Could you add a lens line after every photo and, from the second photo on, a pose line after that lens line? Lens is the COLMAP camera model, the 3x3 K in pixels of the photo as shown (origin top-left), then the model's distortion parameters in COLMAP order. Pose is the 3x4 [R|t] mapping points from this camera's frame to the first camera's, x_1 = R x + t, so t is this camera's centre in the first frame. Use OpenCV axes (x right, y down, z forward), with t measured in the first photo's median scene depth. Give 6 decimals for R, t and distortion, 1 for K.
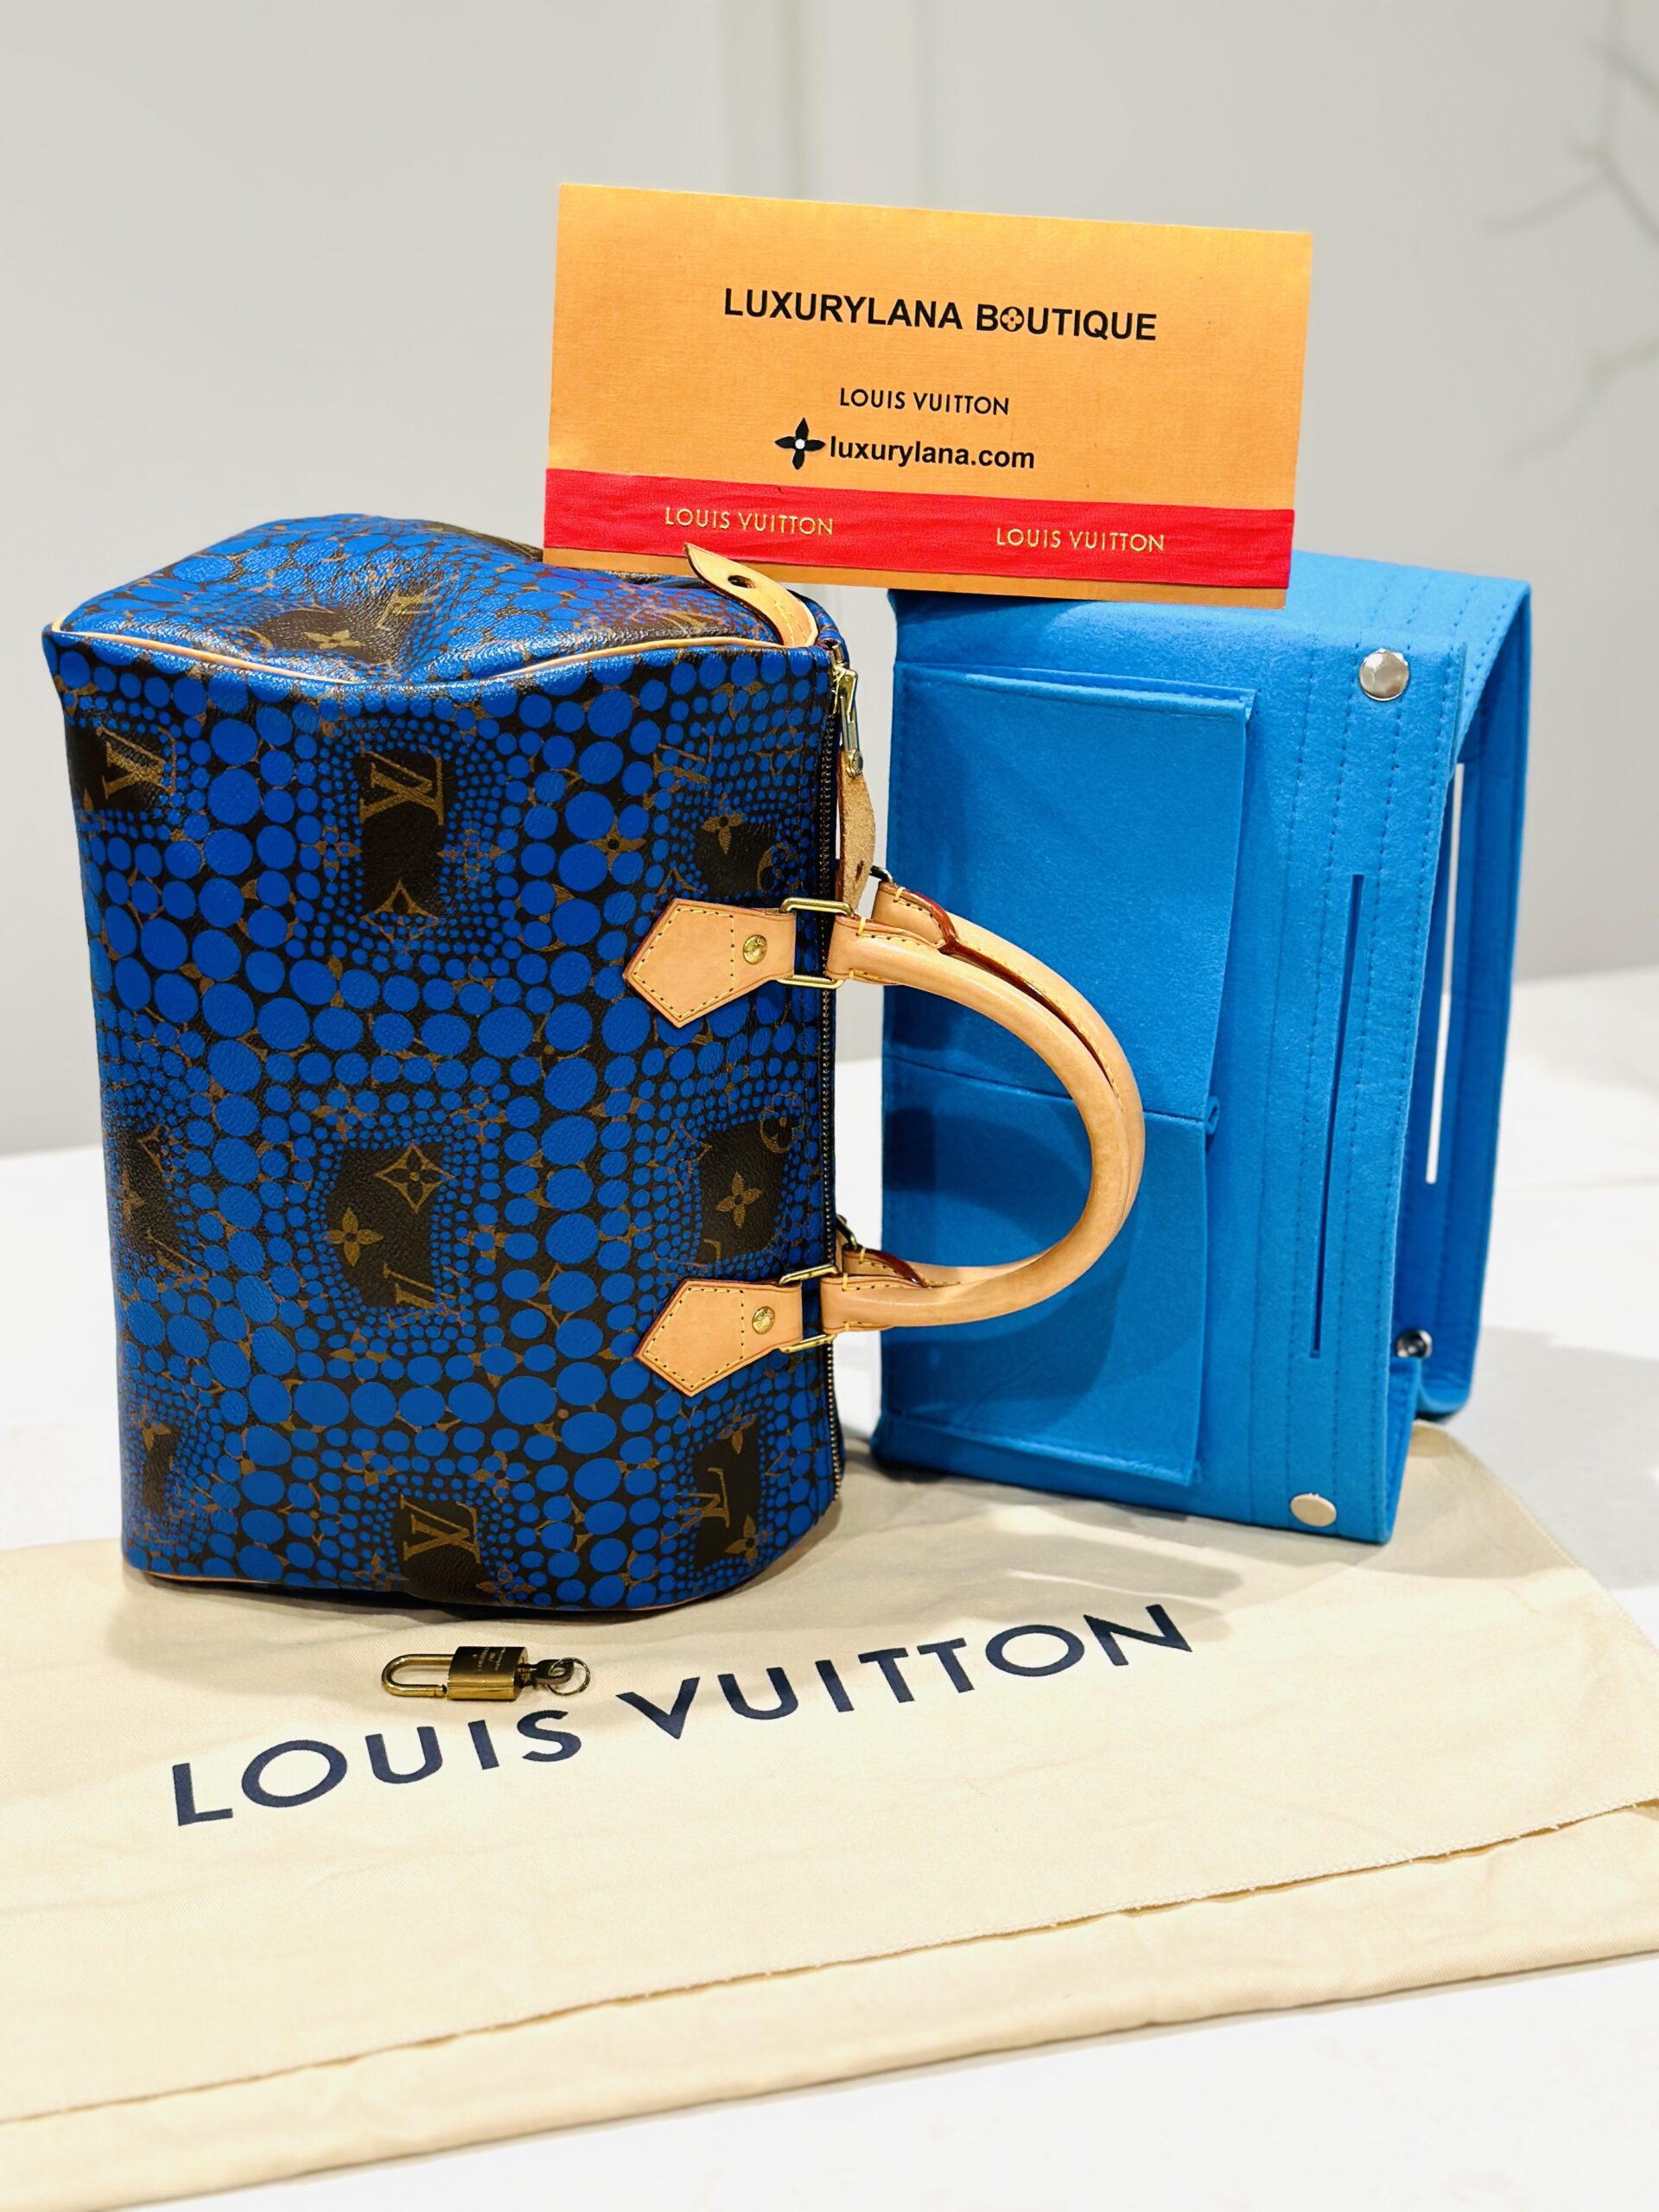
lens RADIAL K [[3126.8, 0, 843.7], [0, 3126.8, 1097.1], [0, 0, 1]] dist [0.129878, 0.000000]
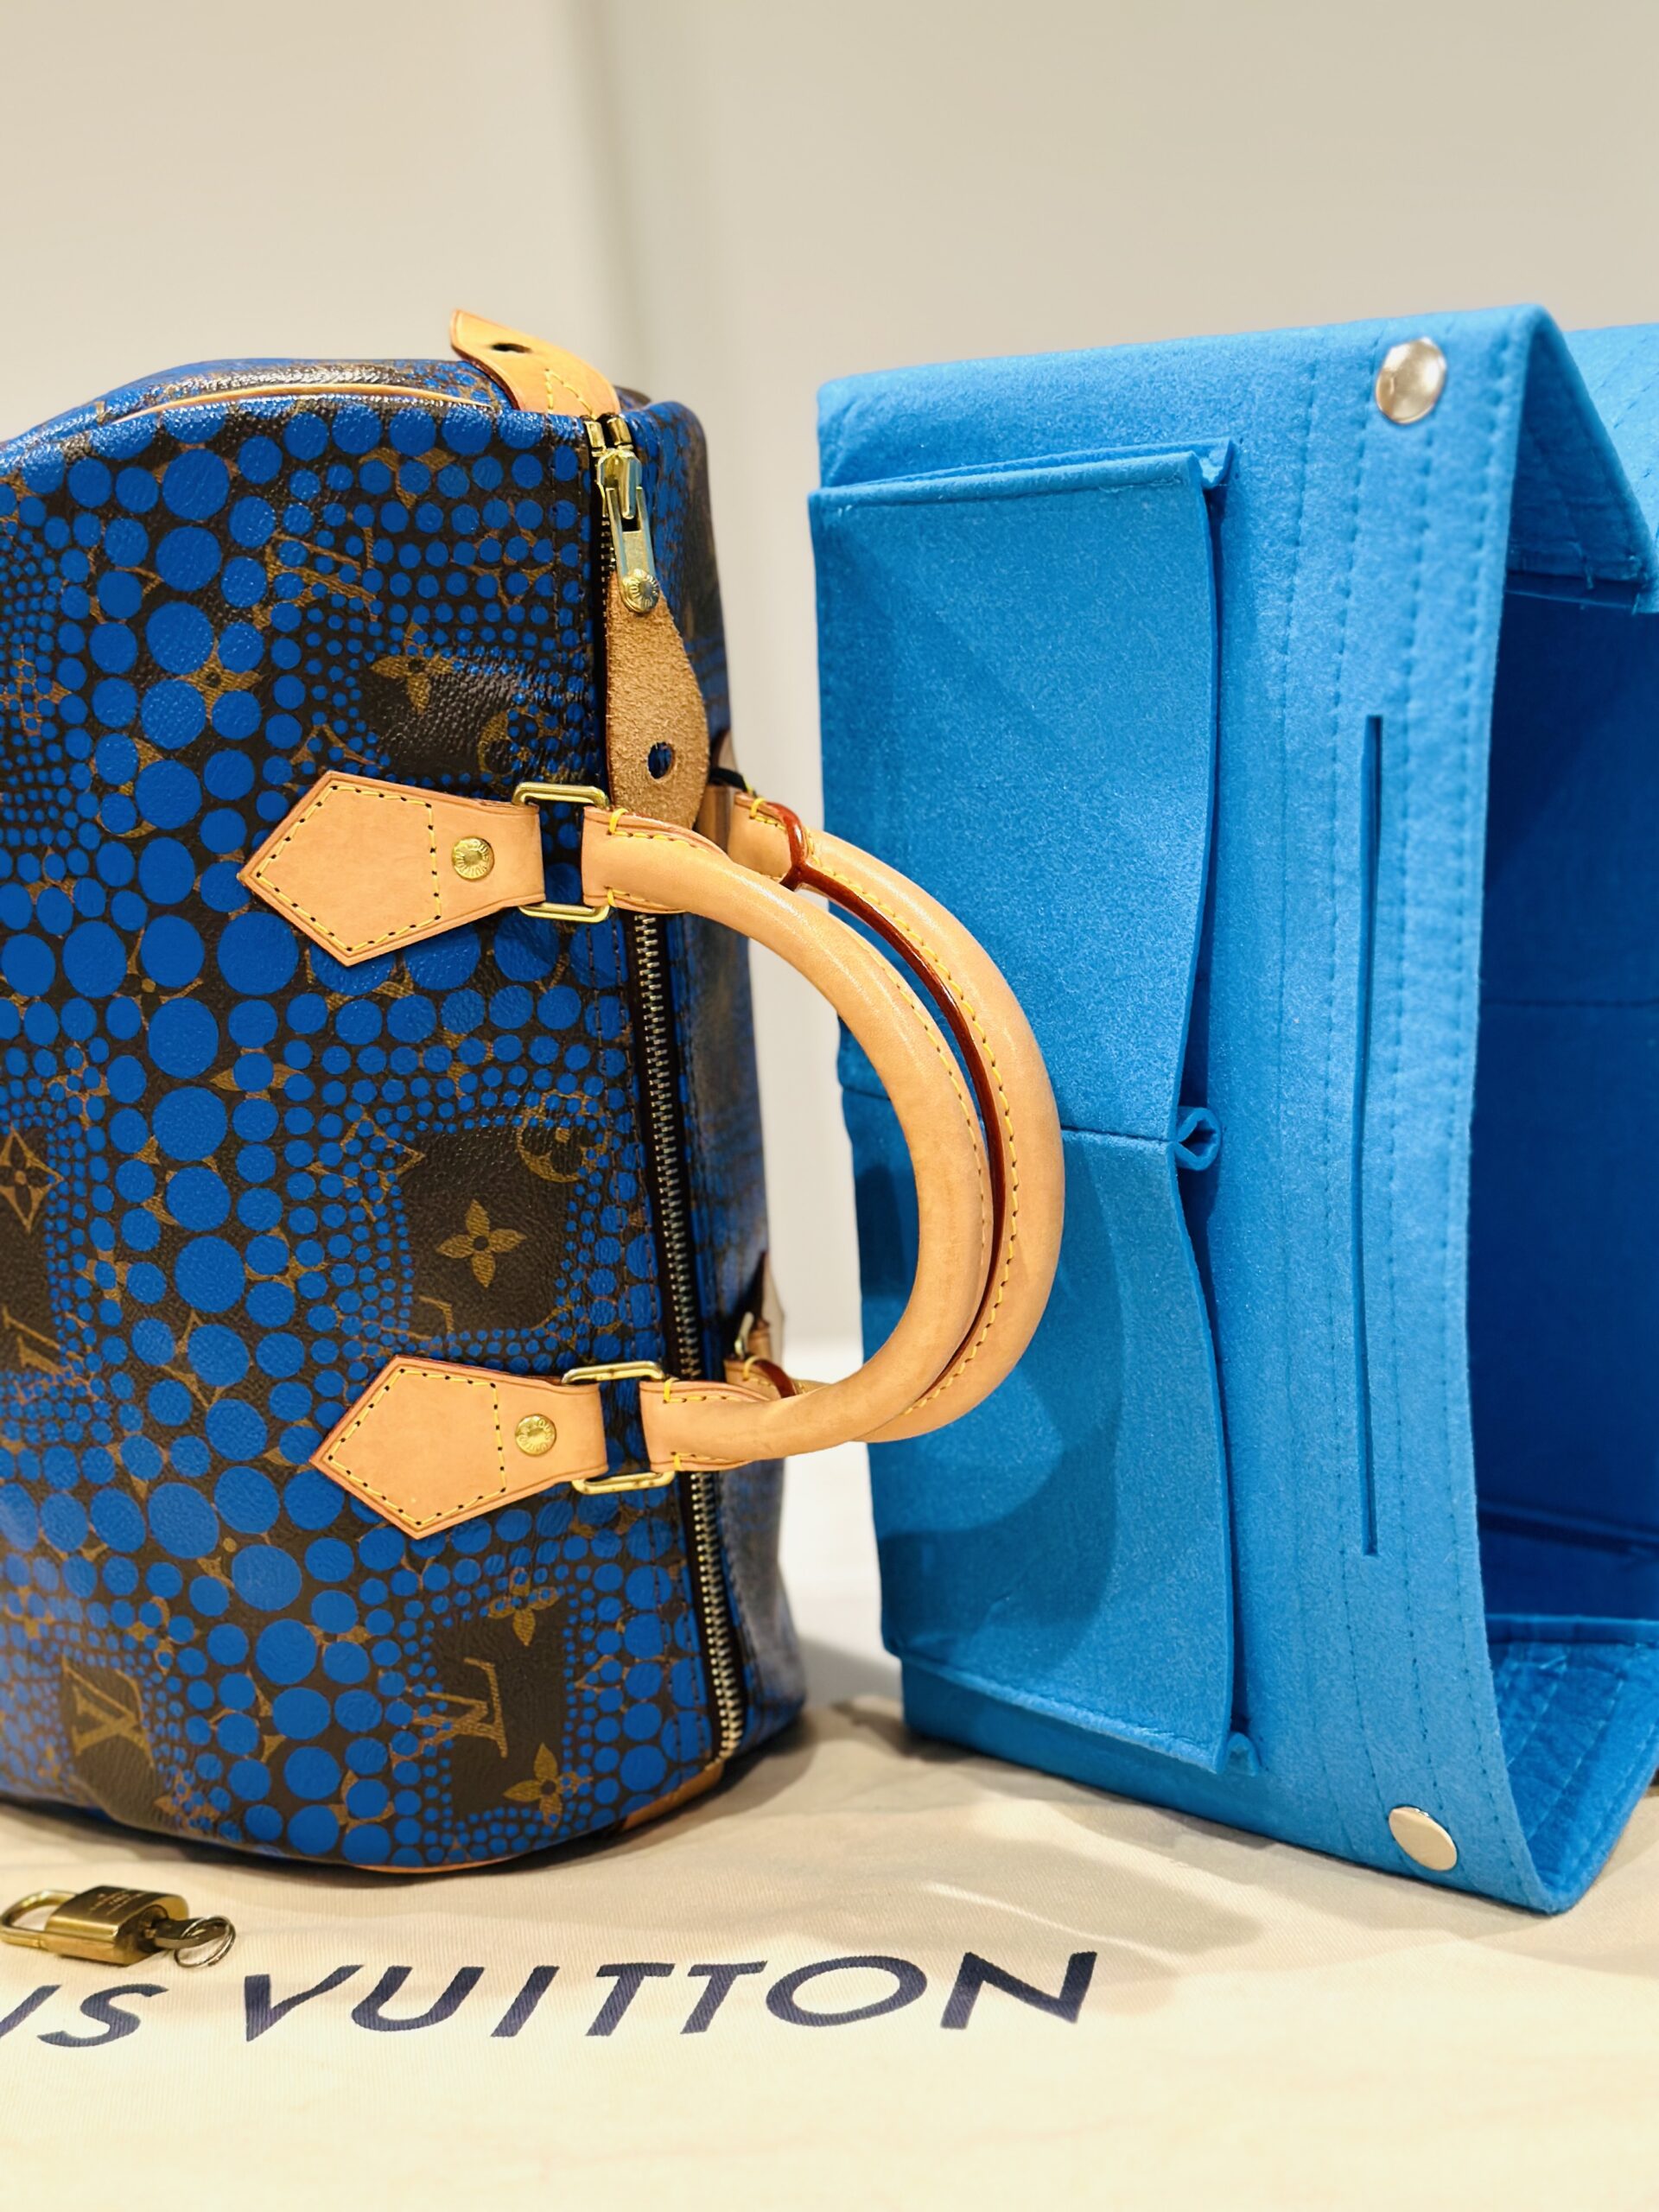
lens RADIAL K [[3126.8, 0, 815.7], [0, 3126.8, 1120.9], [0, 0, 1]] dist [0.129878, 0.000000]
pose [[0.890270, -0.001823, -0.455429, 0.341328], [-0.076940, 0.985016, -0.154346, 0.106368], [0.448886, 0.172451, 0.876791, 0.435993]]
